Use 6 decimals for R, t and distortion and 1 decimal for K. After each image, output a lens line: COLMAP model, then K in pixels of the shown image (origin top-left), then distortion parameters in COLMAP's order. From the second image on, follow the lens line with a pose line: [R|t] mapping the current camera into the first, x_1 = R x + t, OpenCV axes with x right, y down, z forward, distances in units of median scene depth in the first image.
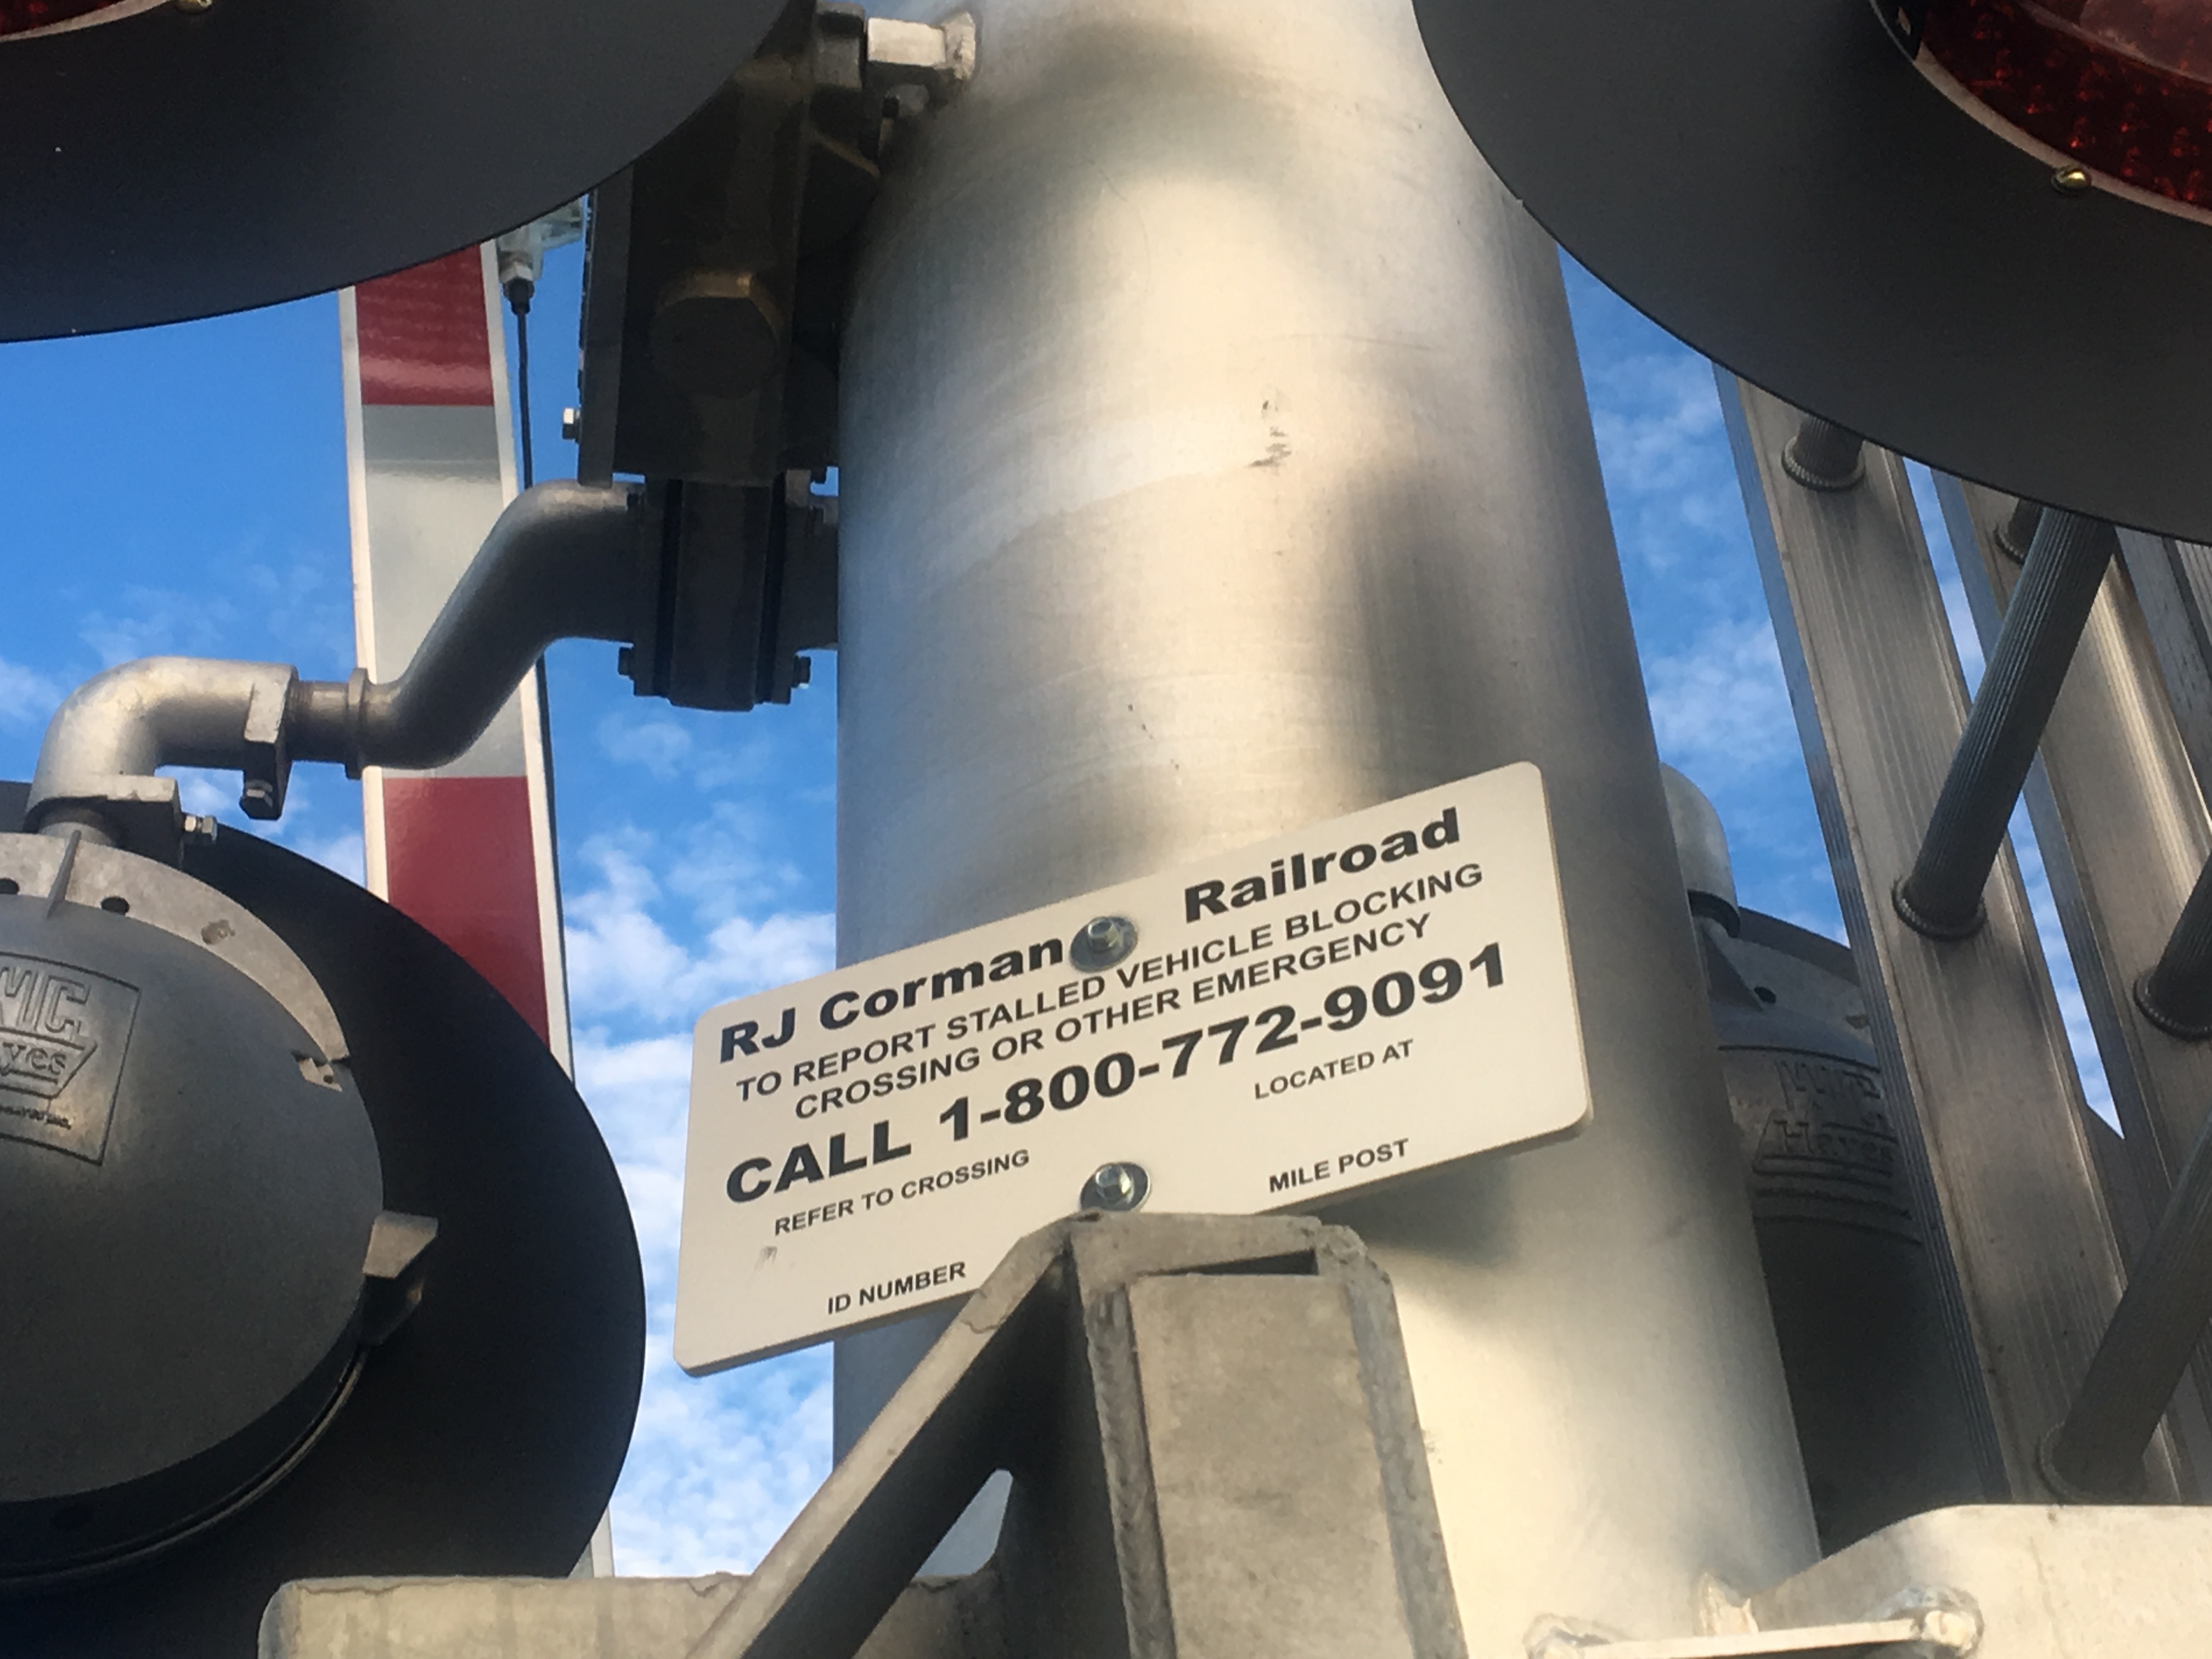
lens RADIAL K [[3924.0, 0, 1181.3], [0, 3924.0, 923.6], [0, 0, 1]] dist [0.006502, 0.000000]
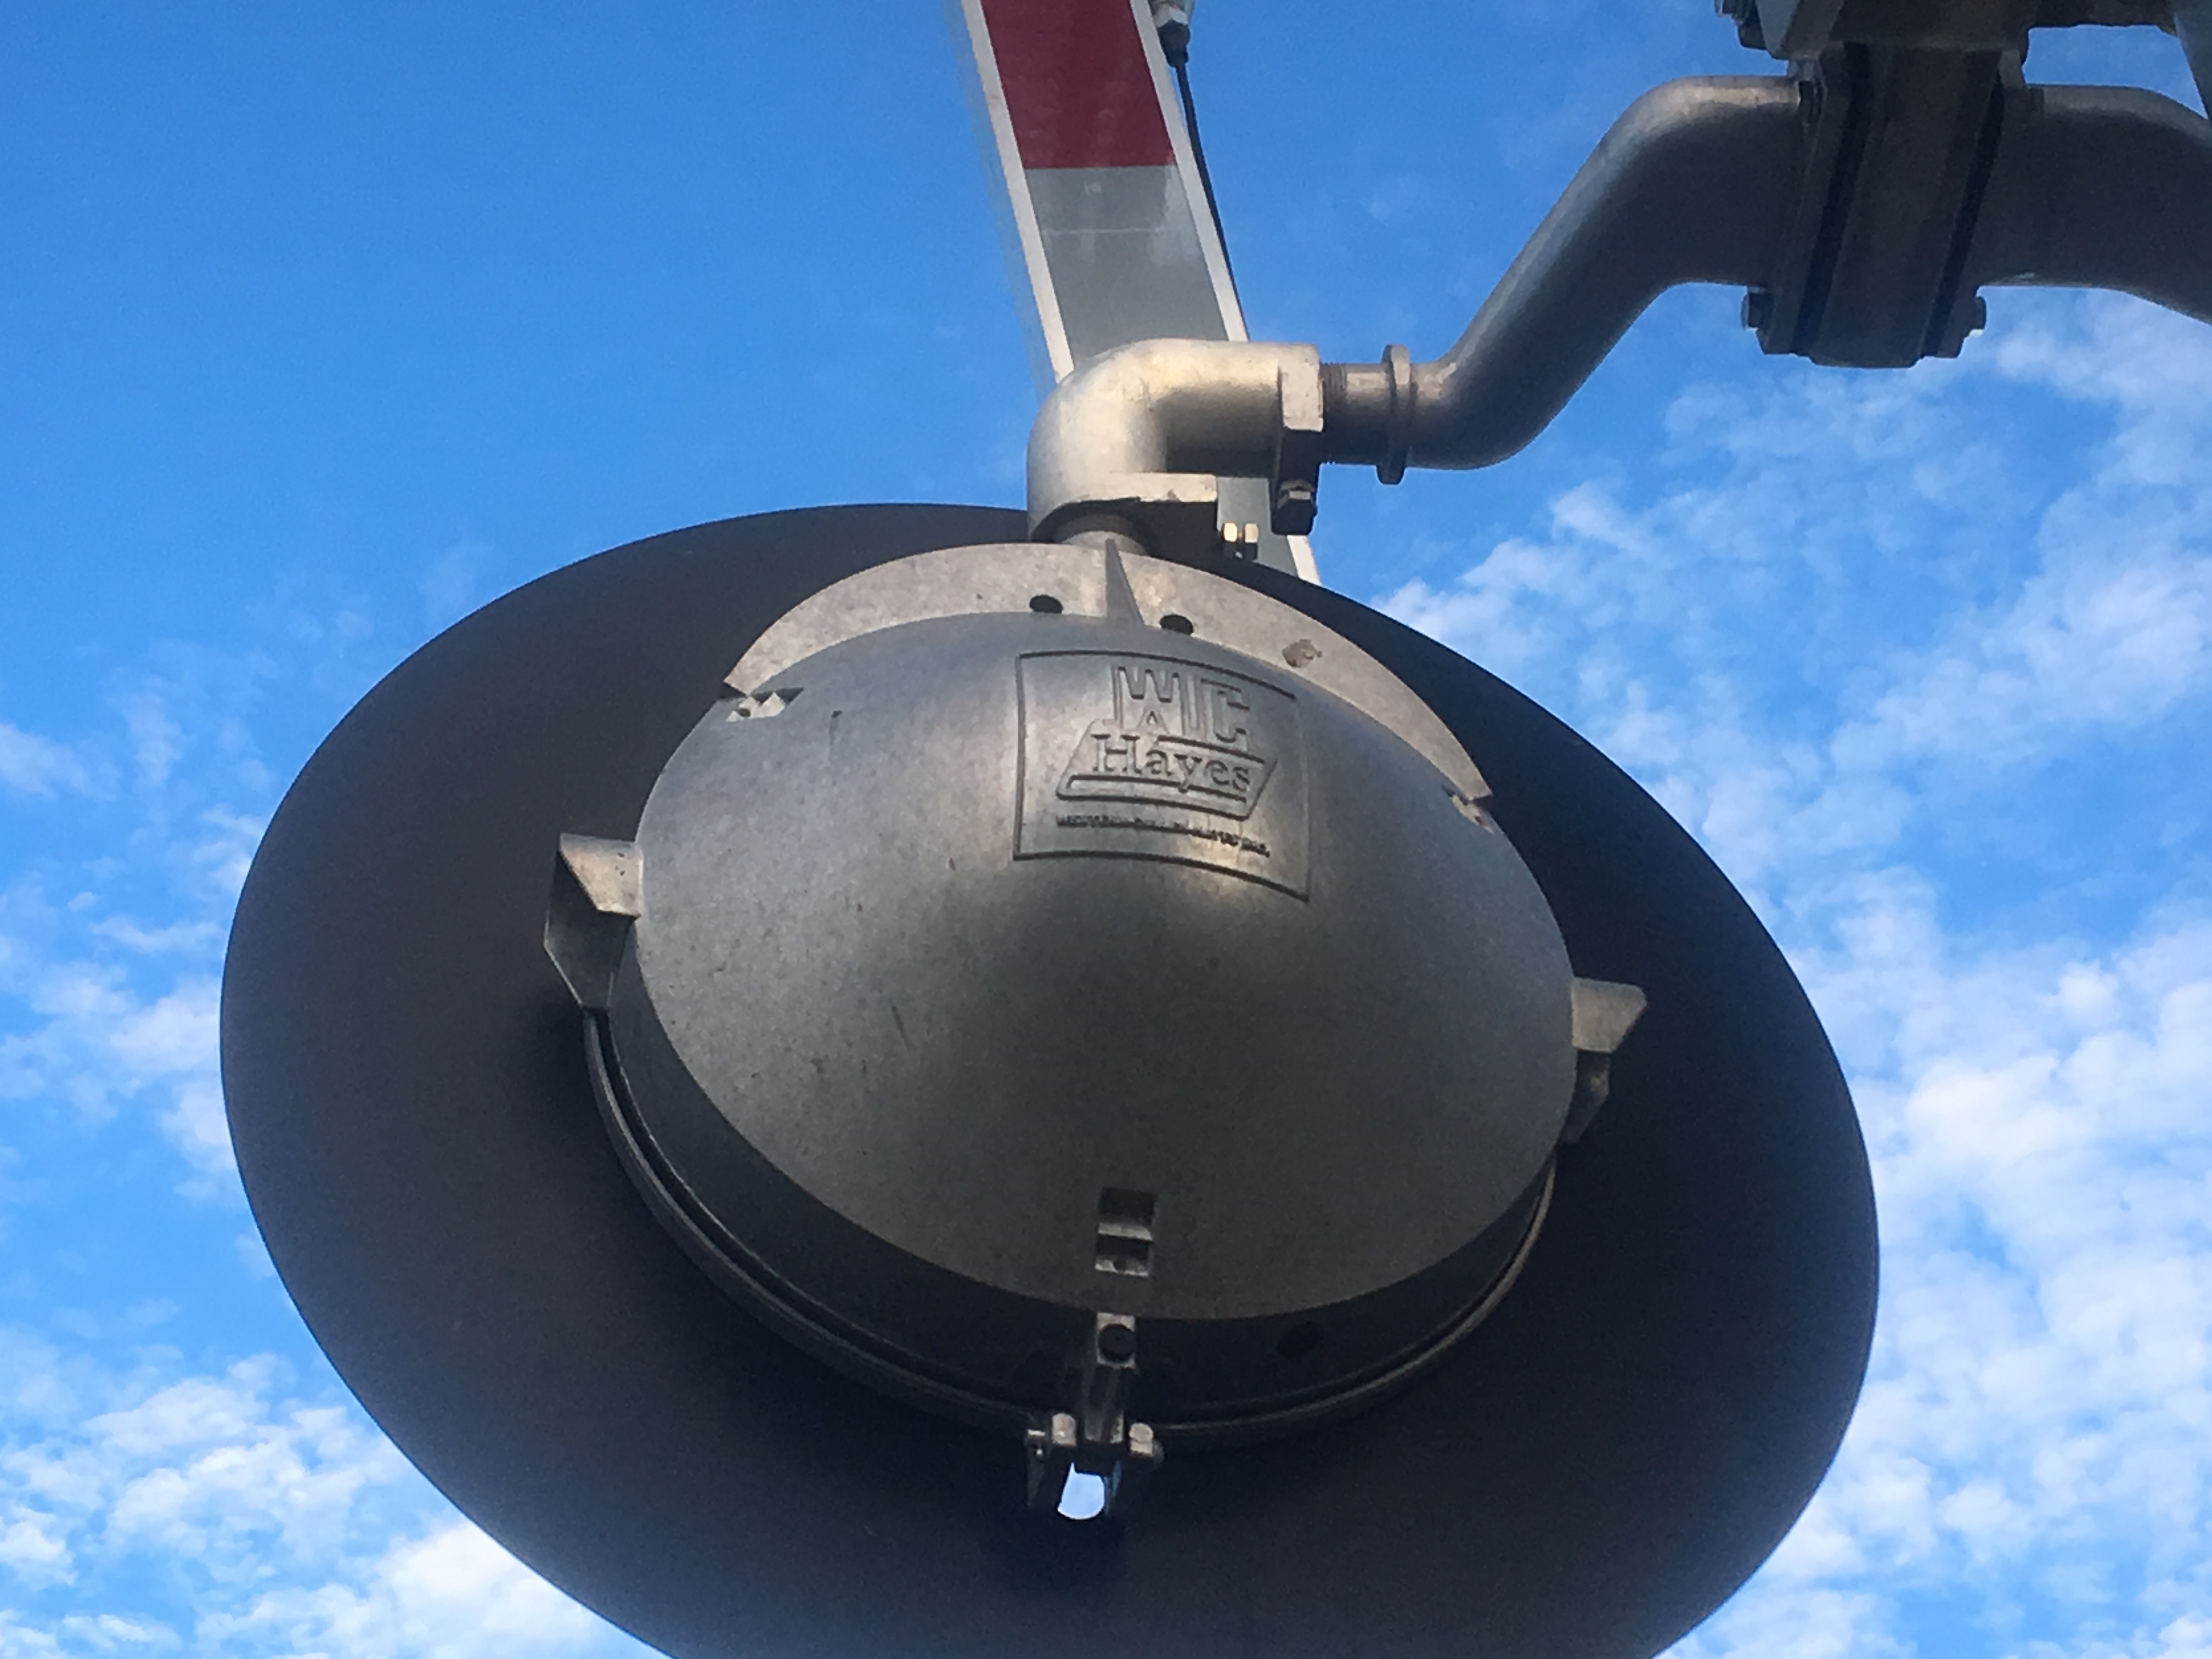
lens RADIAL K [[4368.8, 0, 1061.9], [0, 4368.8, 964.2], [0, 0, 1]] dist [0.125468, 0.000000]
pose [[0.998833, -0.038227, -0.029531, -0.279906], [0.037772, 0.999161, -0.015813, 0.080803], [0.030111, 0.014679, 0.999439, 0.105941]]
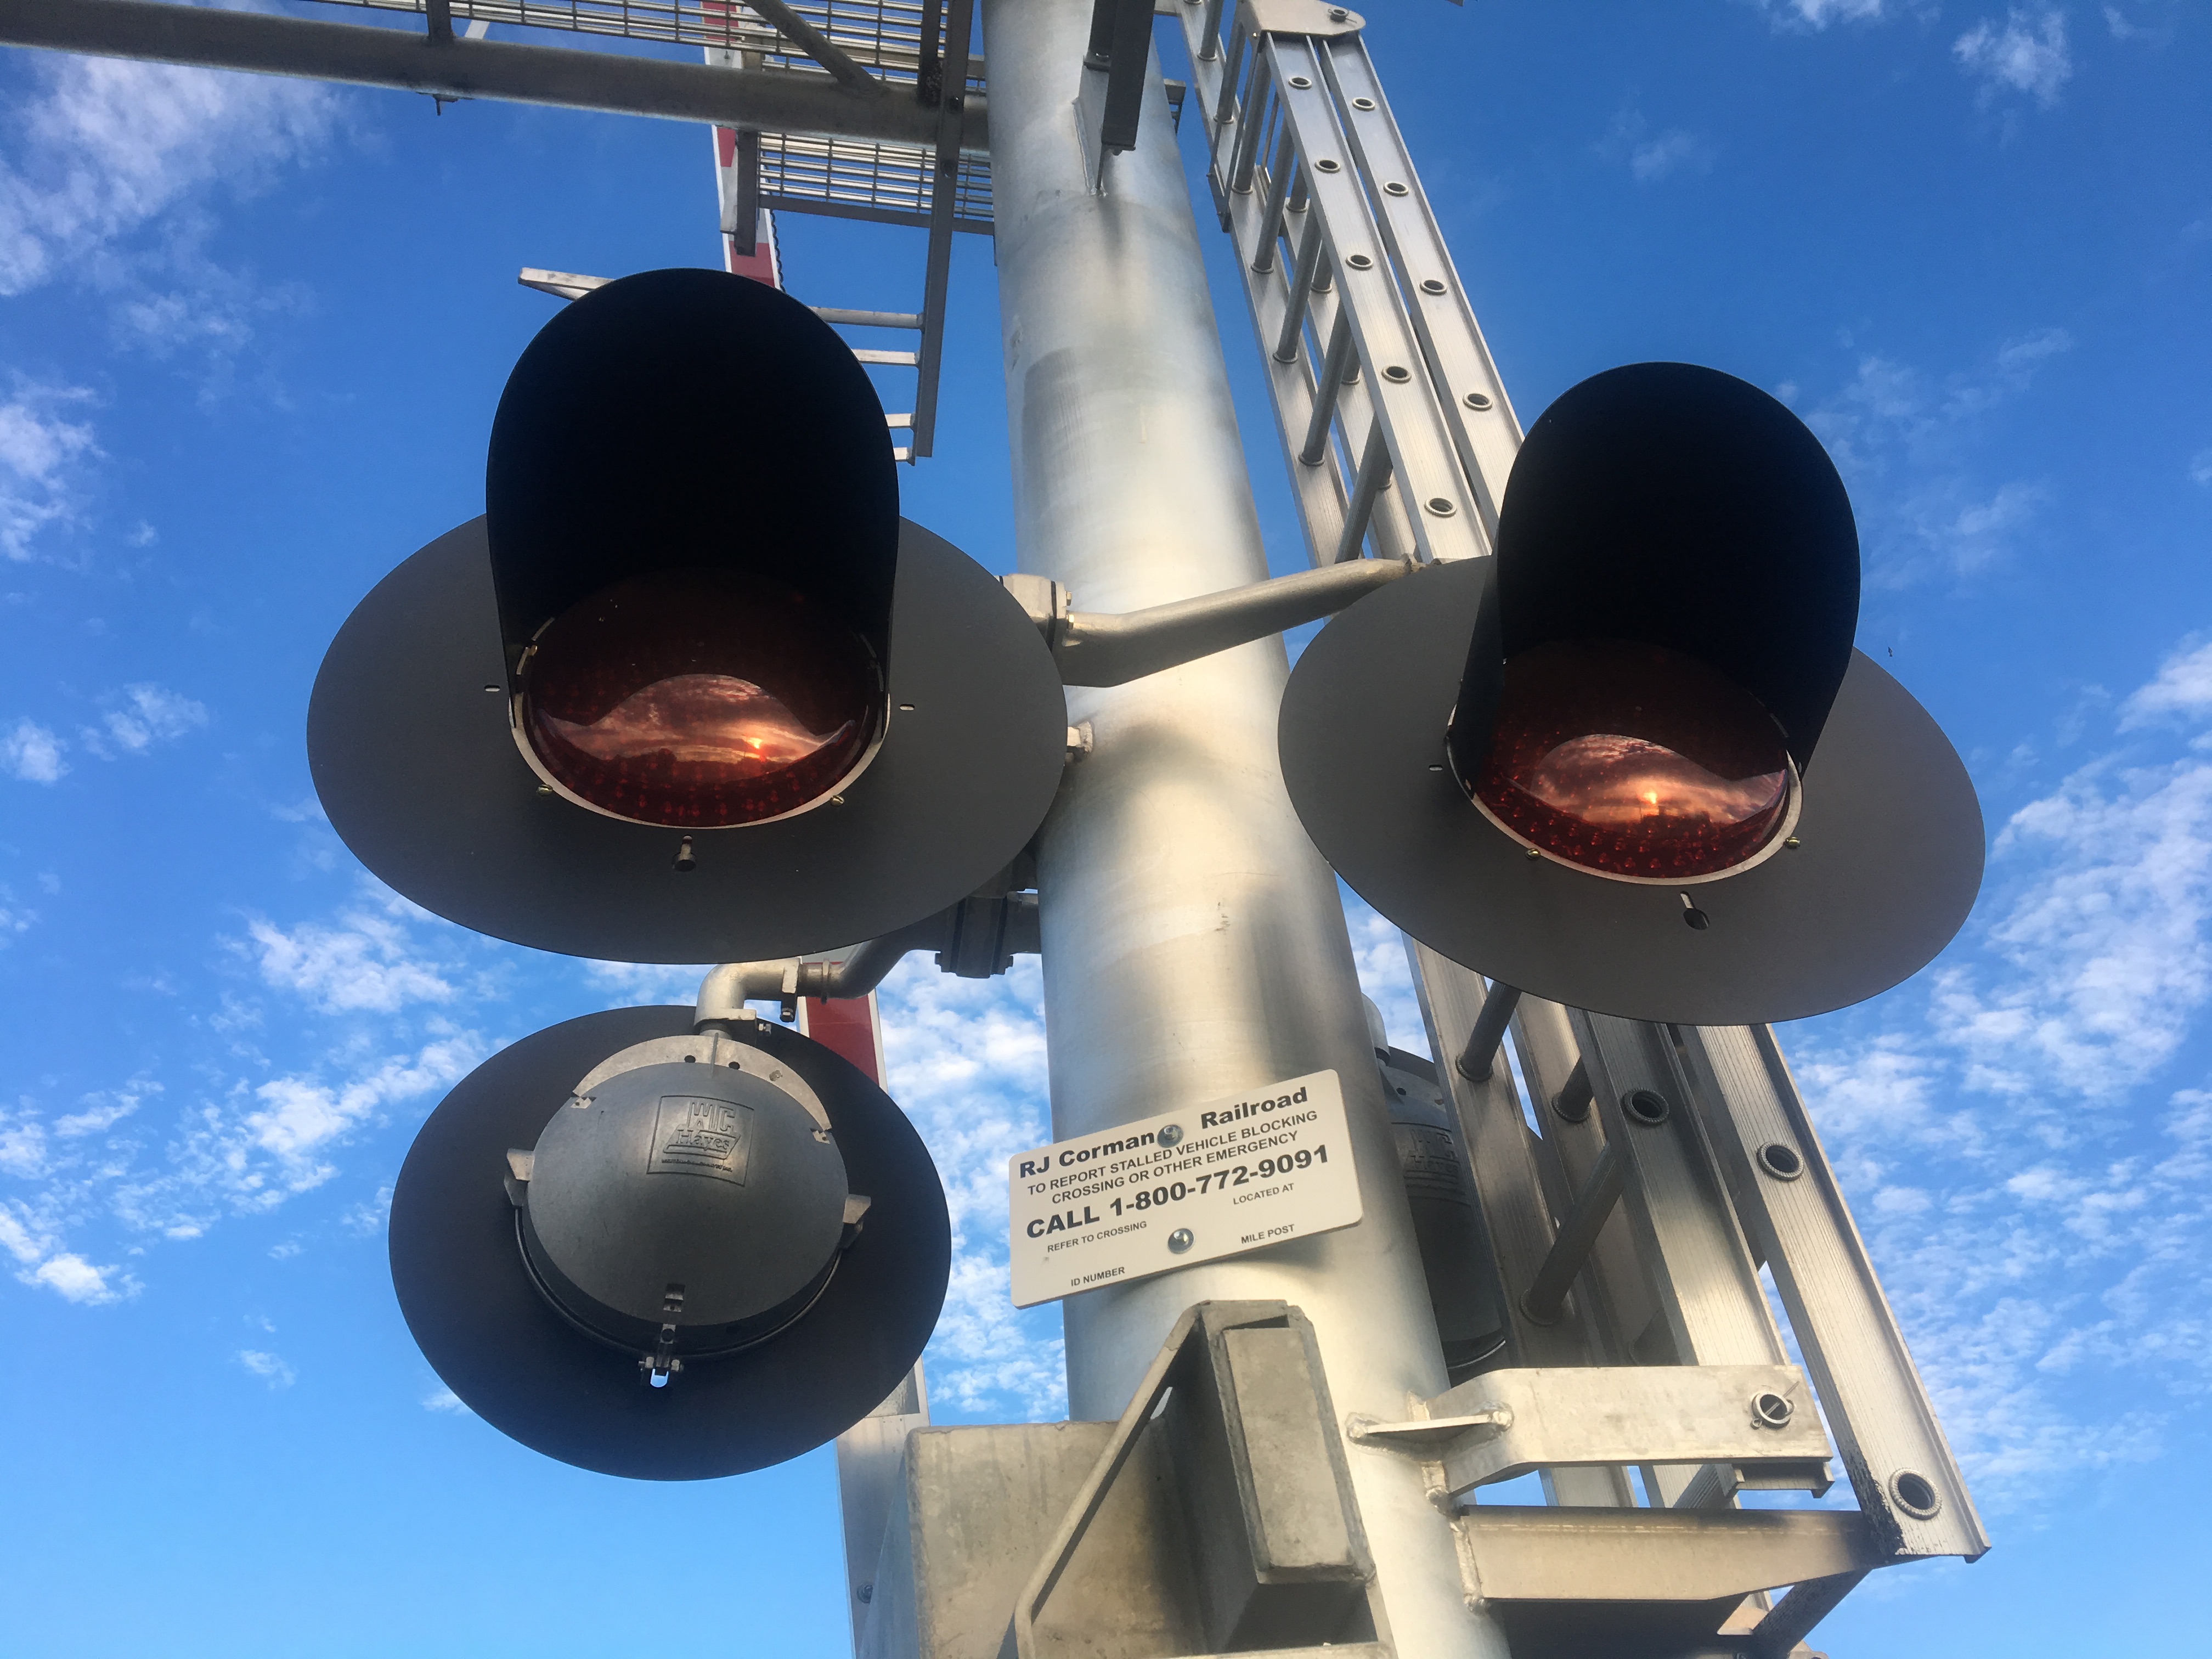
lens RADIAL K [[1882.1, 0, 1122.0], [0, 1882.1, 857.6], [0, 0, 1]] dist [0.053642, -0.080151]
pose [[0.999524, -0.002773, 0.030728, -0.067186], [0.003152, 0.999919, -0.012296, -0.123114], [-0.030692, 0.012387, 0.999452, -0.193691]]
